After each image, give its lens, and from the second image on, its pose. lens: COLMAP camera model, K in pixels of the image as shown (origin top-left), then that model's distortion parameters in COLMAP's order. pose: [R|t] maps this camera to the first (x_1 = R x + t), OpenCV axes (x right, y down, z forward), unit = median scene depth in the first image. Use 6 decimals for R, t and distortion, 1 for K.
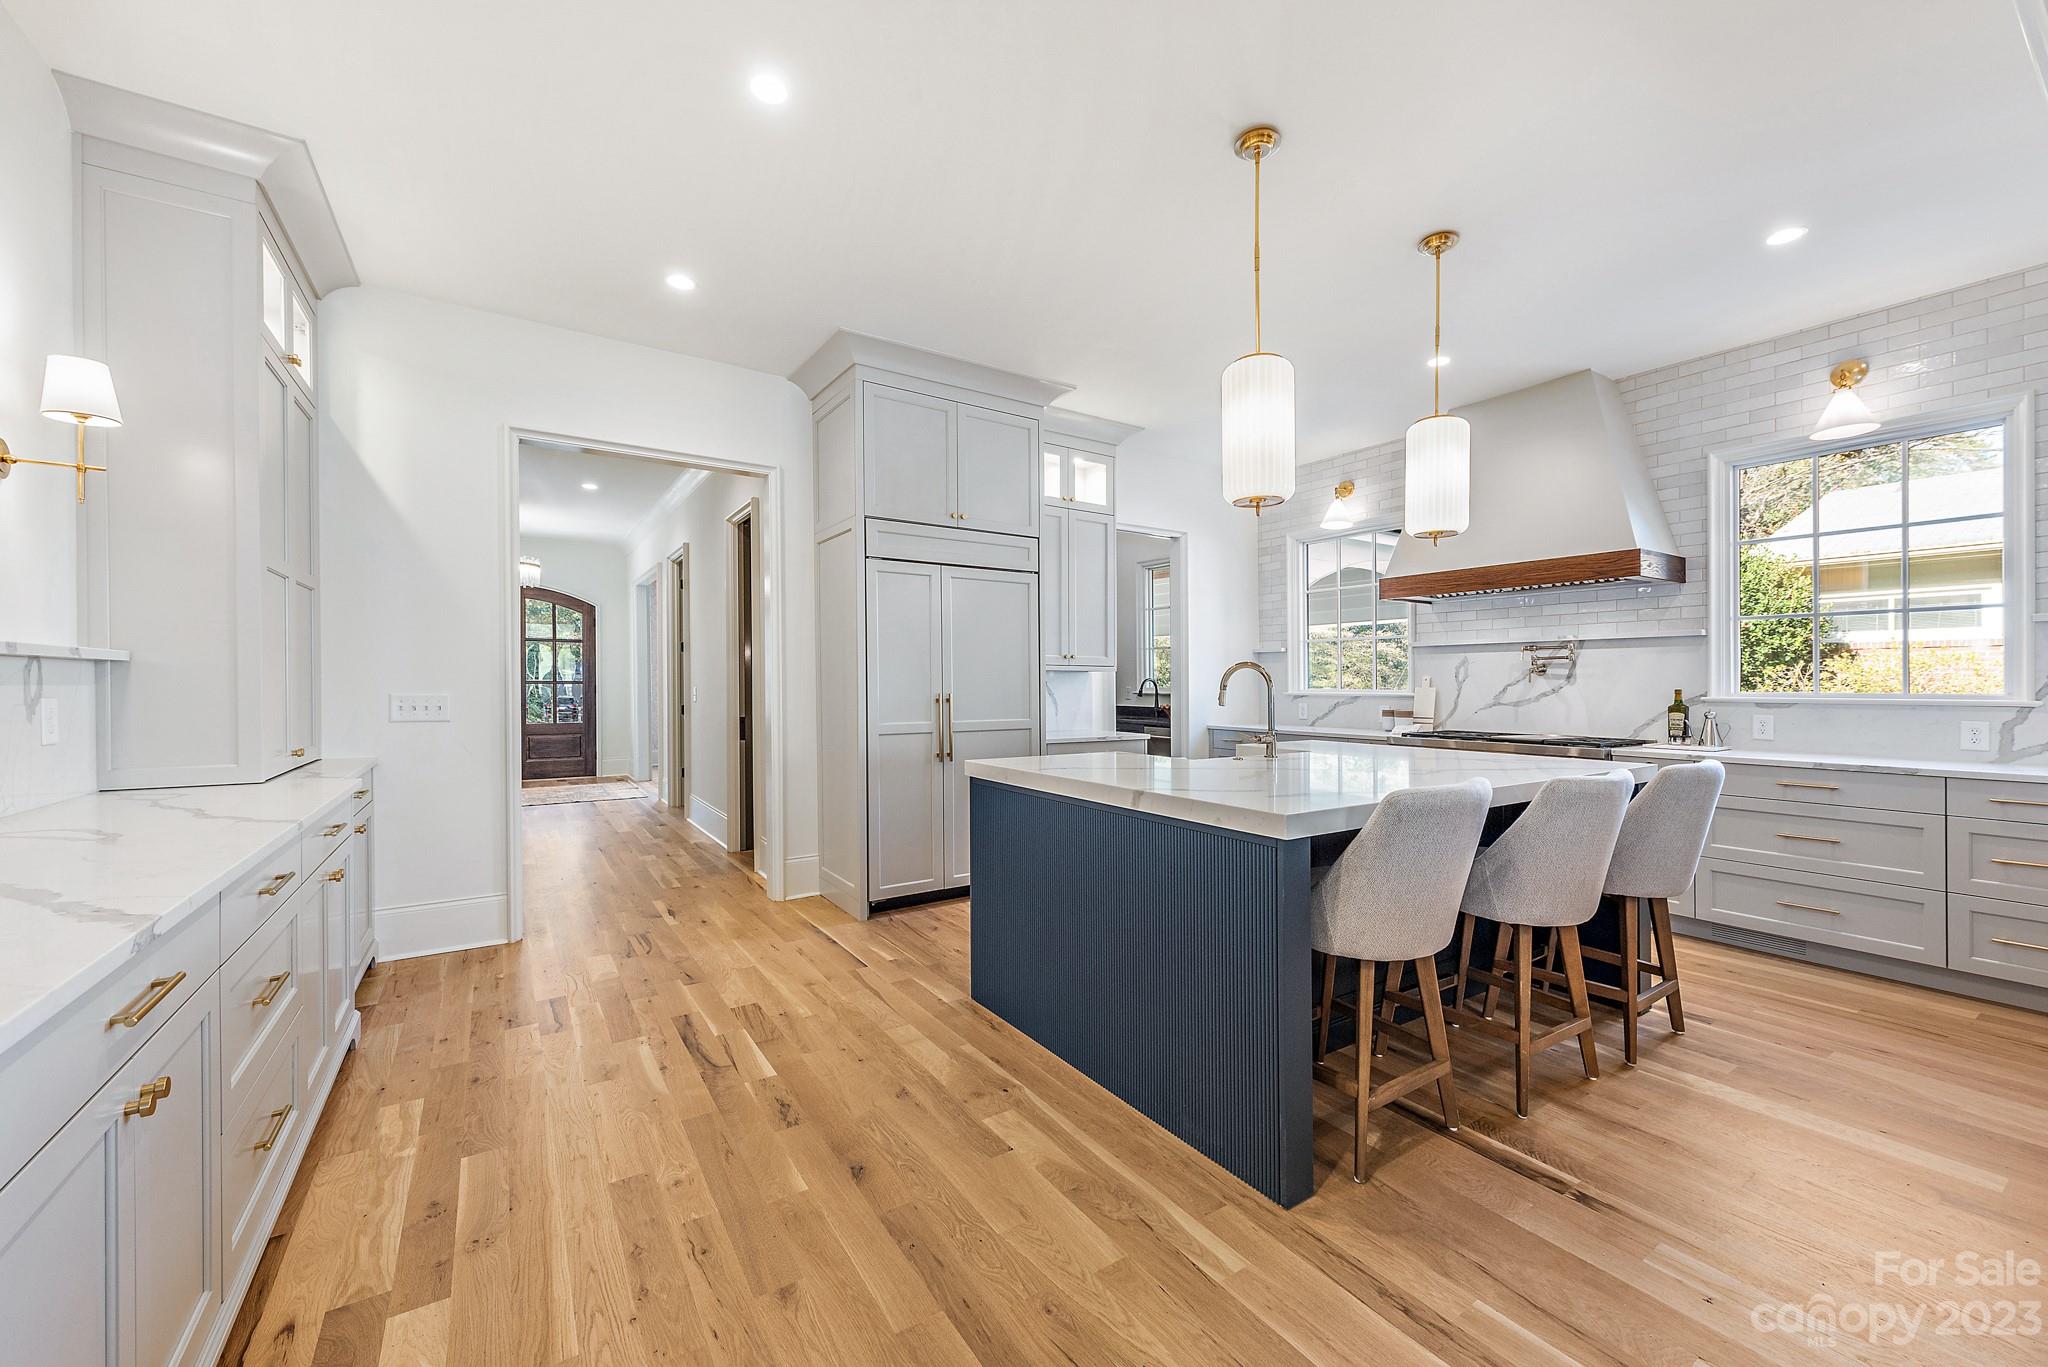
lens RADIAL K [[801.8, 0, 1030.1], [0, 801.8, 660.2], [0, 0, 1]] dist [0.015147, -0.007066]
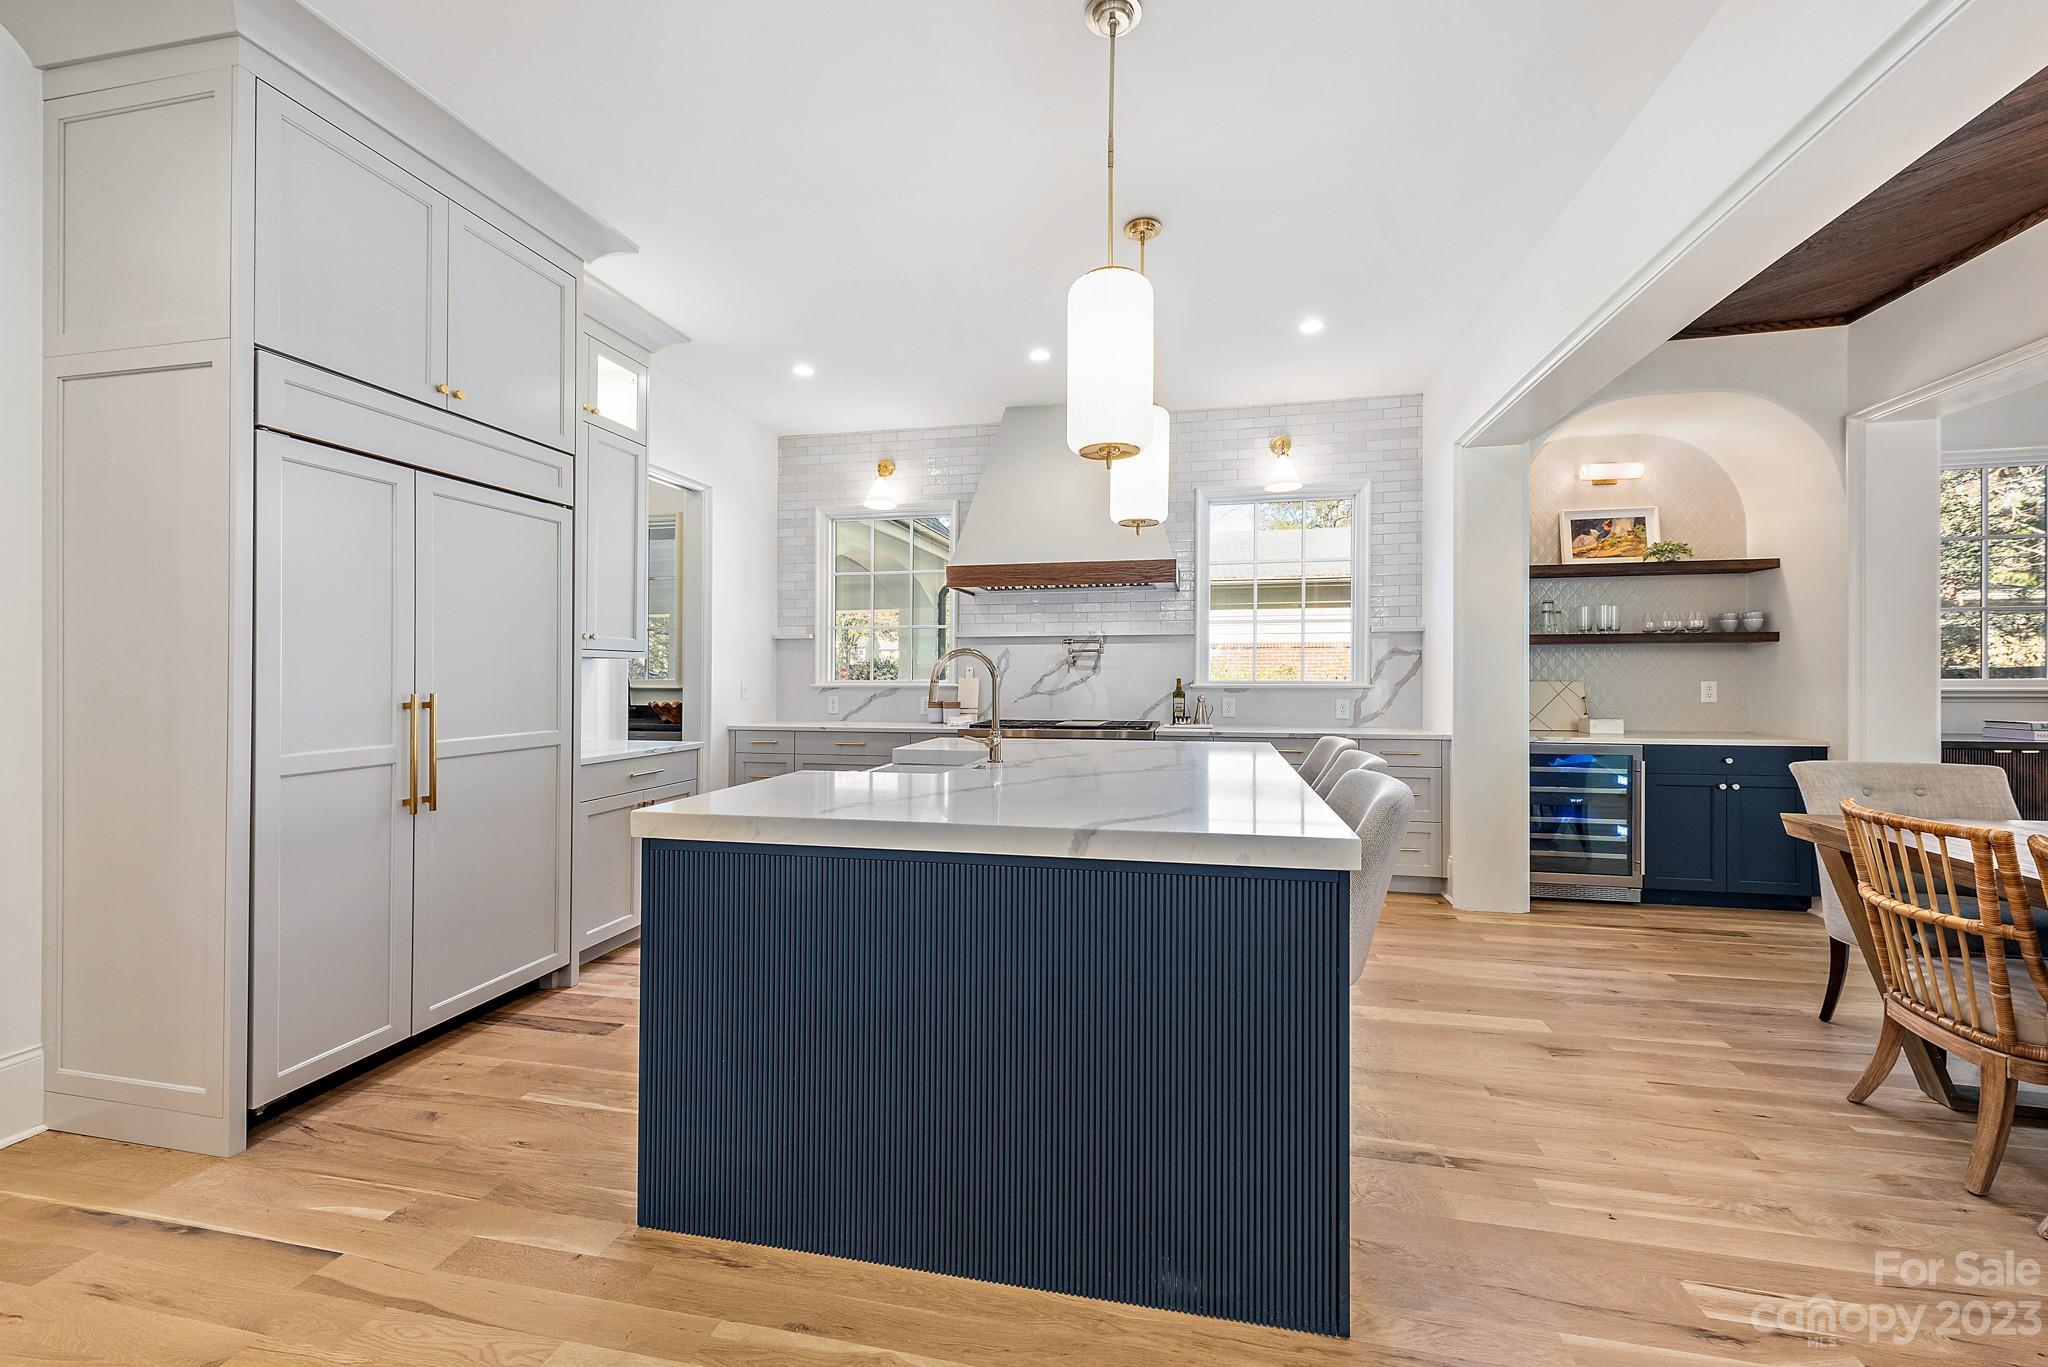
lens RADIAL K [[810.8, 0, 1037.0], [0, 810.8, 649.4], [0, 0, 1]] dist [0.011834, -0.003378]
pose [[0.712590, 0.019120, 0.701320, -0.210590], [-0.017783, 0.999800, -0.009189, 0.007834], [-0.701355, -0.005924, 0.712787, 0.286472]]
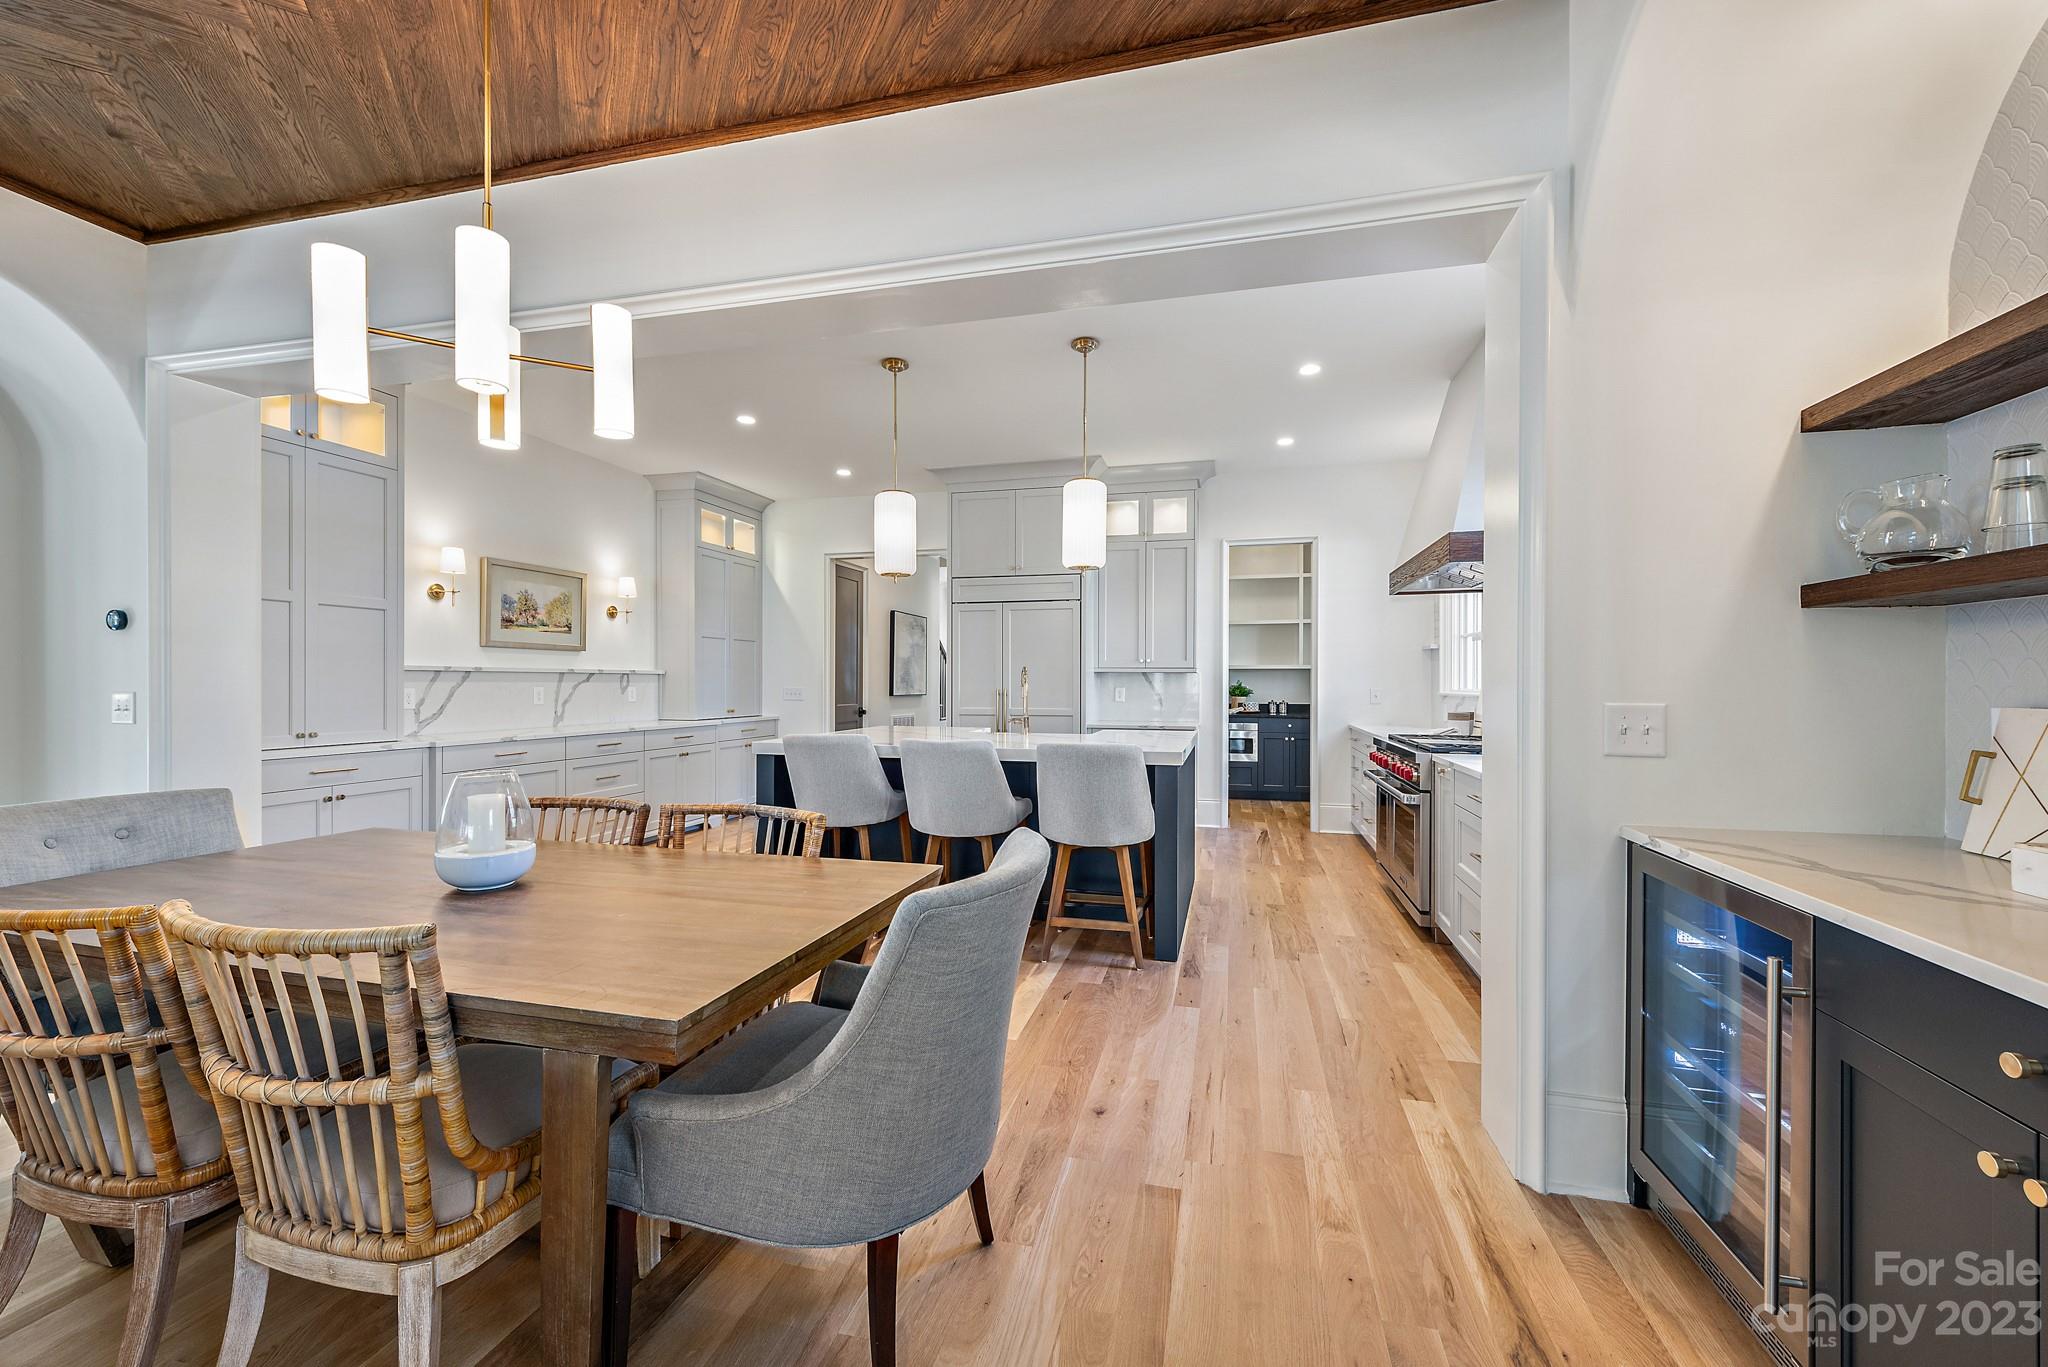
lens RADIAL K [[801.8, 0, 1030.1], [0, 801.8, 660.2], [0, 0, 1]] dist [0.015147, -0.007066]
pose [[0.669323, -0.020877, -0.742678, 1.070186], [0.020303, 0.999746, -0.009806, 0.003817], [0.742694, -0.008515, 0.669577, 0.051387]]
